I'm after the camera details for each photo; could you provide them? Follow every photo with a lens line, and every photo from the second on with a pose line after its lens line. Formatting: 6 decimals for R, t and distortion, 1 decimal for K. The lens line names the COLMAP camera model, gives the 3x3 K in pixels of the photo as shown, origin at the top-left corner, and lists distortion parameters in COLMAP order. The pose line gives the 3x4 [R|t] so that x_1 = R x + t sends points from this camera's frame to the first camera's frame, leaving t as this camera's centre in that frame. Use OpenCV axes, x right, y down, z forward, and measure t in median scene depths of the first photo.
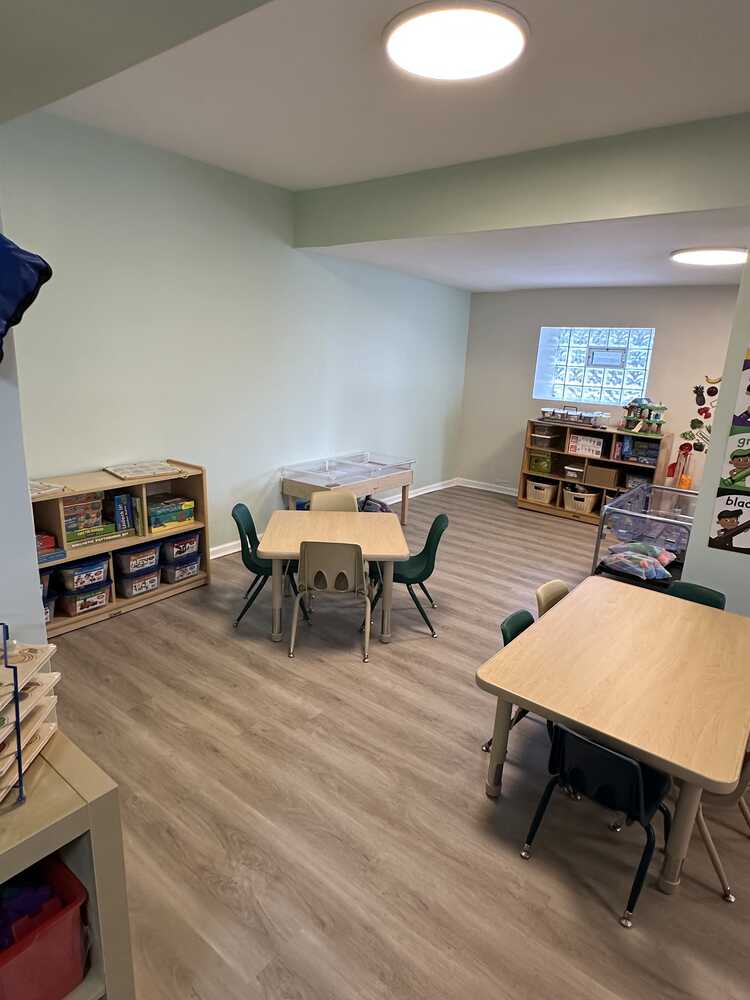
lens RADIAL K [[570.9, 0, 375.1], [0, 570.9, 500.7], [0, 0, 1]] dist [-0.006270, -0.004634]
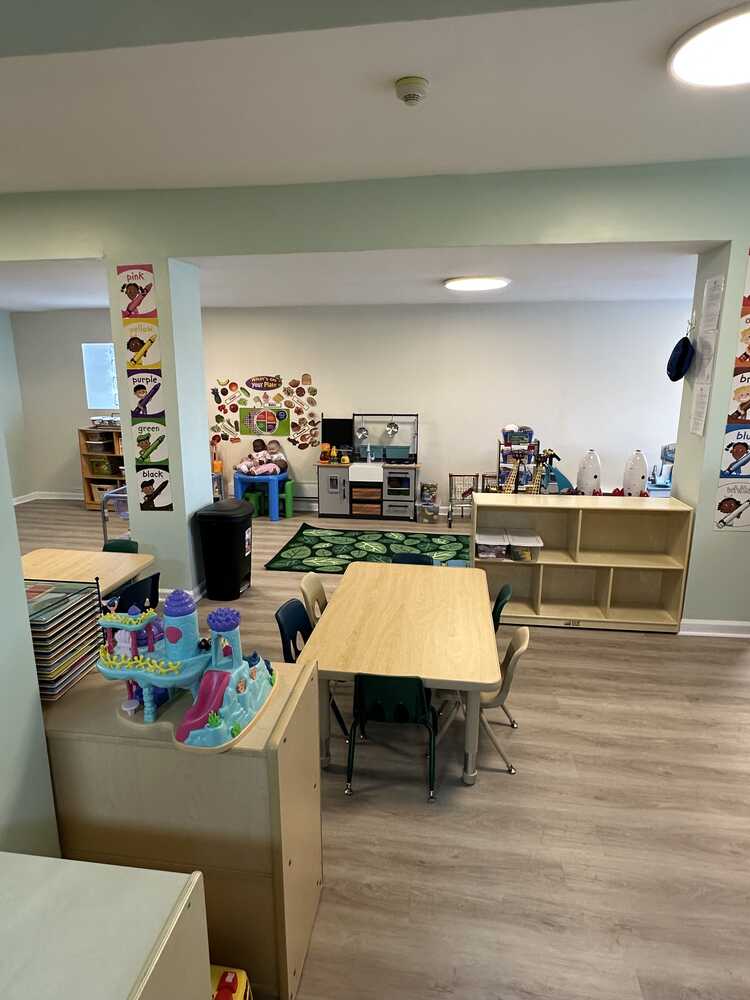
lens RADIAL K [[570.9, 0, 370.0], [0, 570.9, 499.2], [0, 0, 1]] dist [-0.006270, -0.004634]
pose [[0.866920, -0.156077, 0.473381, 0.236629], [0.164616, 0.986074, 0.023646, 0.062473], [-0.470480, 0.057427, 0.880540, -0.235234]]
